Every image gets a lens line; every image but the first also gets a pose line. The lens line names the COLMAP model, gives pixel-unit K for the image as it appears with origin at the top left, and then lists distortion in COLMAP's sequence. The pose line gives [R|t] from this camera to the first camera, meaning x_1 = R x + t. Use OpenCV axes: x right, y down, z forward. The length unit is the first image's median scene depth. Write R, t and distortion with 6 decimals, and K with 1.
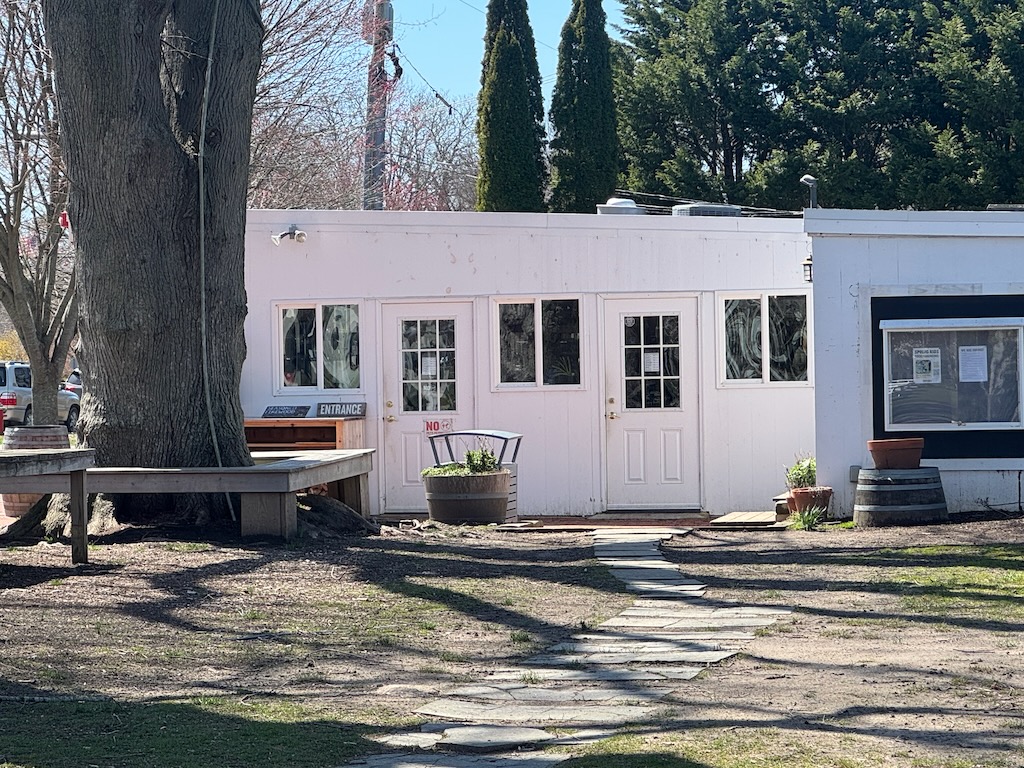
lens RADIAL K [[3291.6, 0, 512.0], [0, 3291.6, 384.0], [0, 0, 1]] dist [-0.042097, -0.167760]
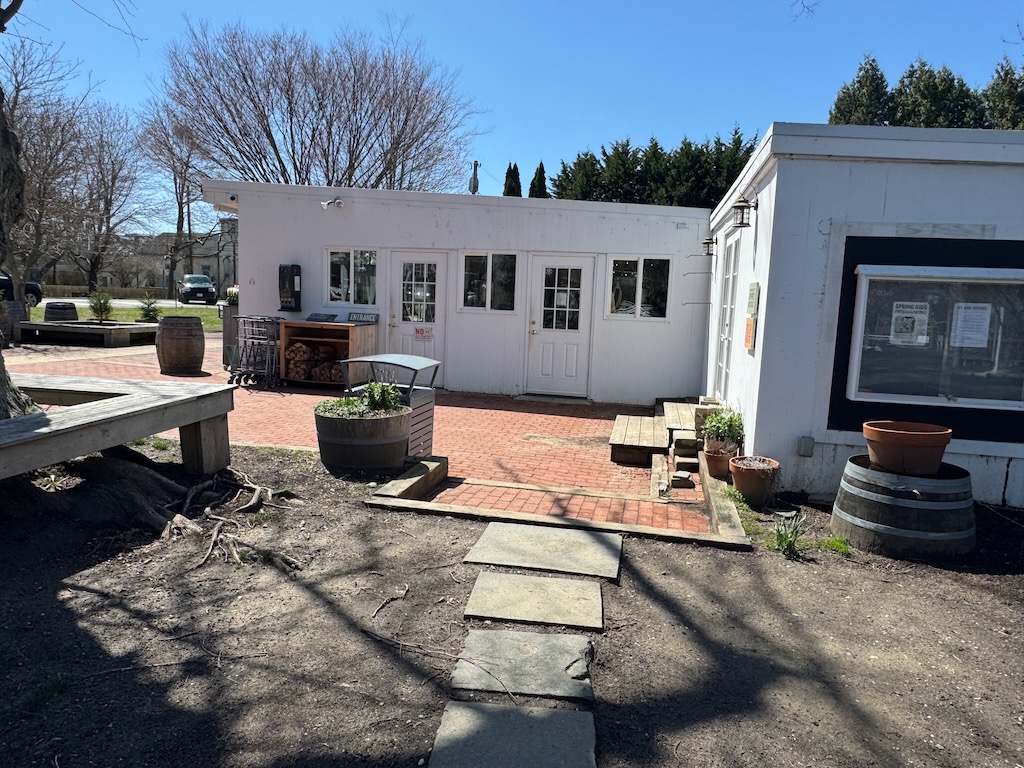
lens RADIAL K [[720.2, 0, 512.0], [0, 720.2, 384.0], [0, 0, 1]] dist [-0.006116, 0.000642]
pose [[0.998260, 0.058806, -0.004292, 0.023413], [-0.057928, 0.991719, 0.114617, -0.004465], [0.010997, -0.114169, 0.993401, 0.666912]]
